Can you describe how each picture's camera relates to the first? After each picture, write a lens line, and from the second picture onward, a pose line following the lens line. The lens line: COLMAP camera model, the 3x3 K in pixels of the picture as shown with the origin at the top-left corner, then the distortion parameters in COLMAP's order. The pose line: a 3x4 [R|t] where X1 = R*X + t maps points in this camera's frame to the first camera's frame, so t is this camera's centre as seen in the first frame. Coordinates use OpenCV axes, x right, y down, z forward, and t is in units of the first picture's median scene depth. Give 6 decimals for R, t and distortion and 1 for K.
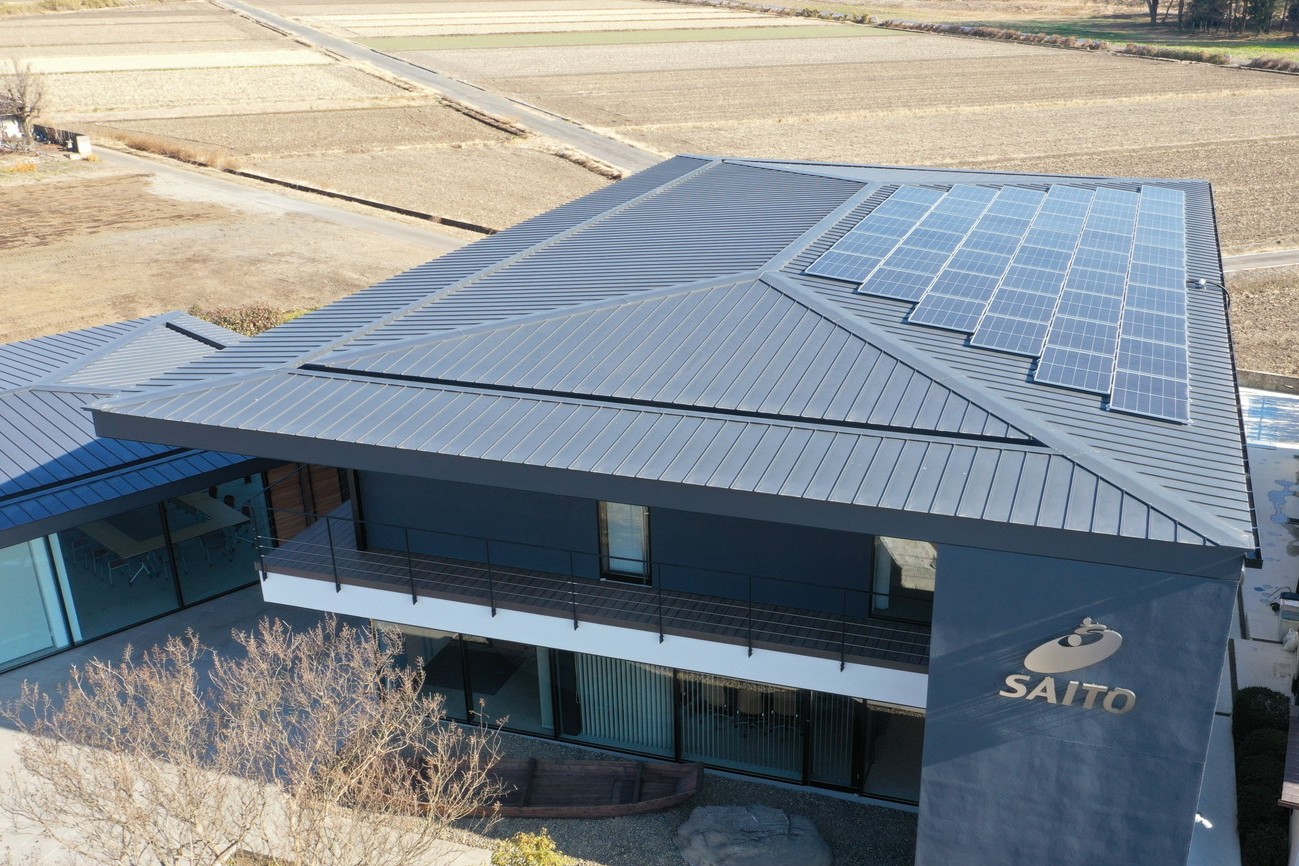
lens RADIAL K [[1229.3, 0, 731.7], [0, 1229.3, 565.1], [0, 0, 1]] dist [-0.012220, 0.007941]
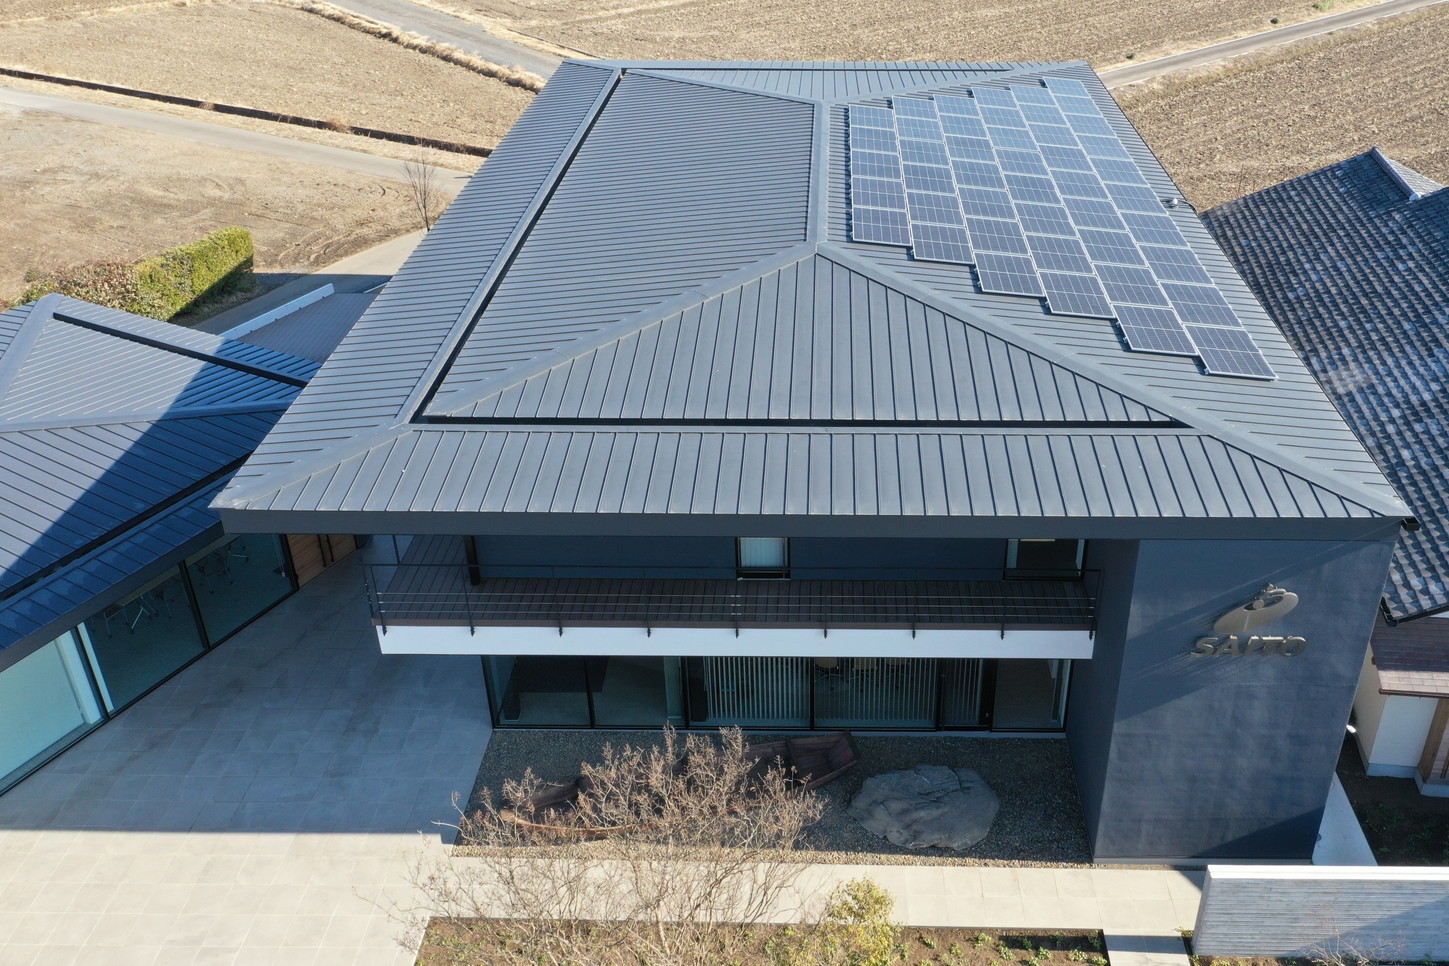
lens RADIAL K [[1229.8, 0, 806.7], [0, 1229.8, 480.9], [0, 0, 1]] dist [-0.001926, -0.004575]
pose [[0.959927, -0.147325, 0.238402, -0.247421], [0.127024, 0.987000, 0.098471, -0.141801], [-0.249810, -0.064242, 0.966161, 0.000744]]
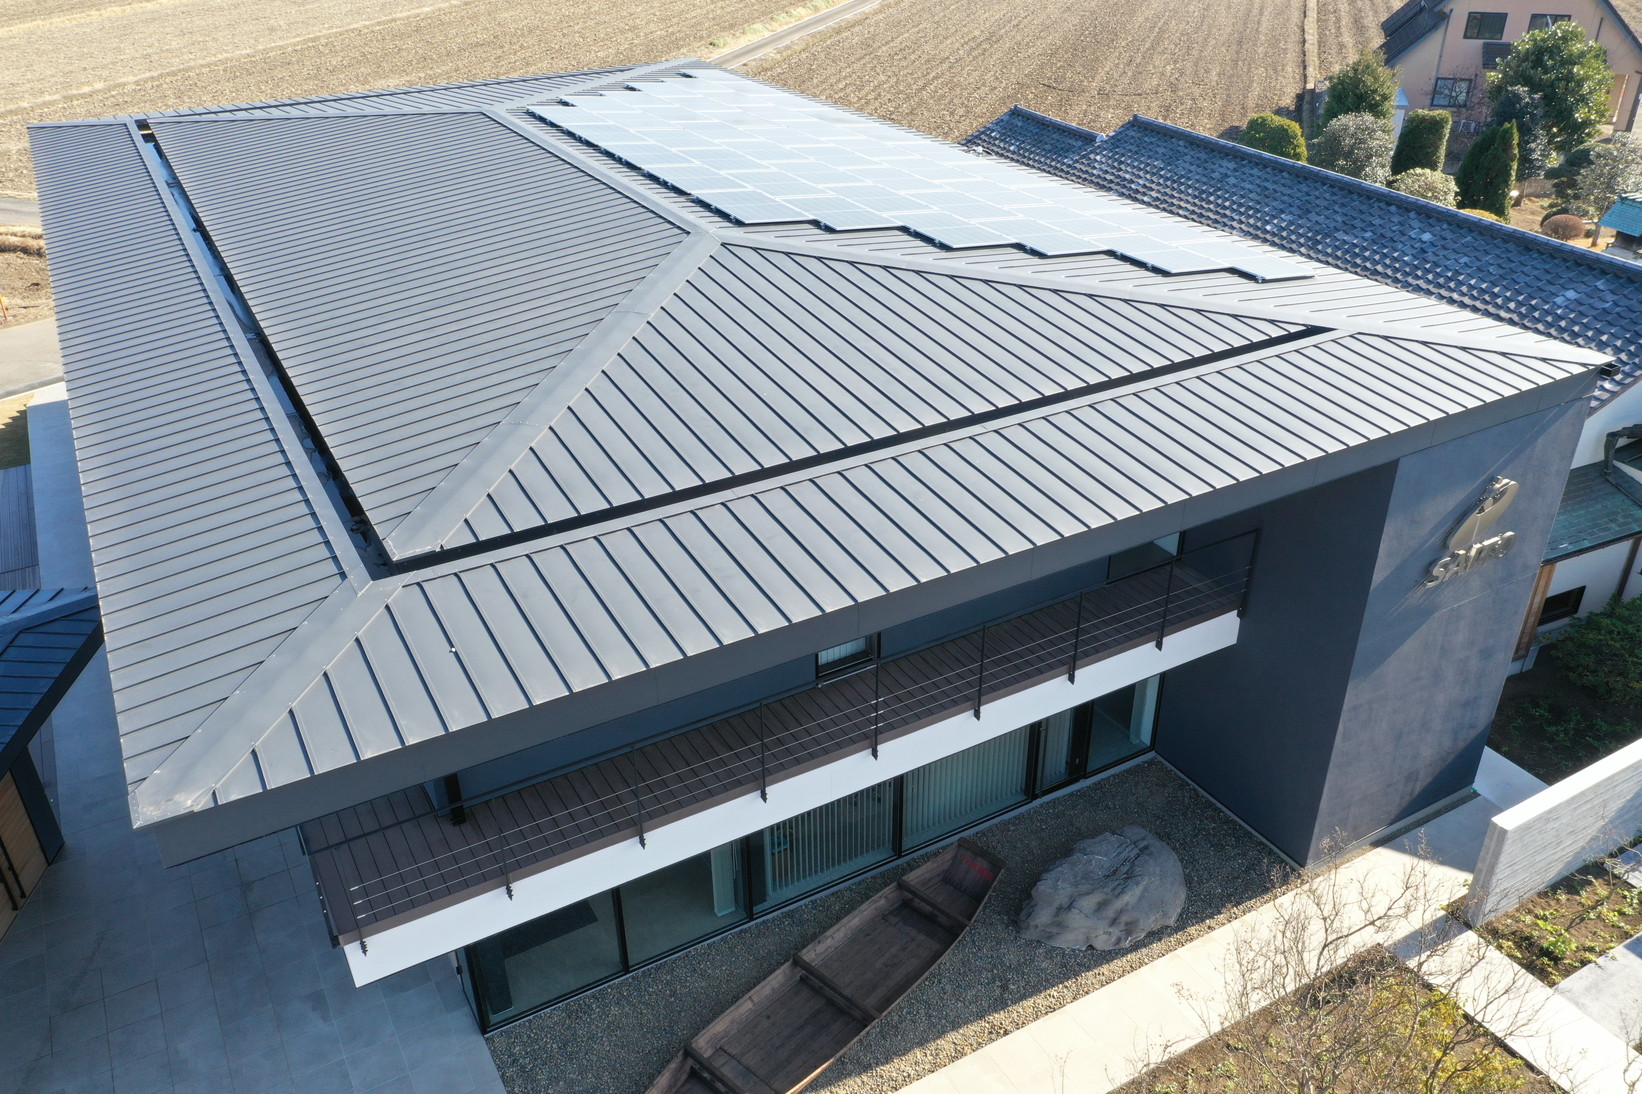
lens RADIAL K [[1251.2, 0, 798.1], [0, 1251.2, 568.4], [0, 0, 1]] dist [-0.003216, -0.001043]
pose [[0.690610, -0.379741, 0.615511, -0.475882], [0.335162, 0.922202, 0.192899, -0.174172], [-0.640878, 0.073078, 0.764157, 0.381981]]
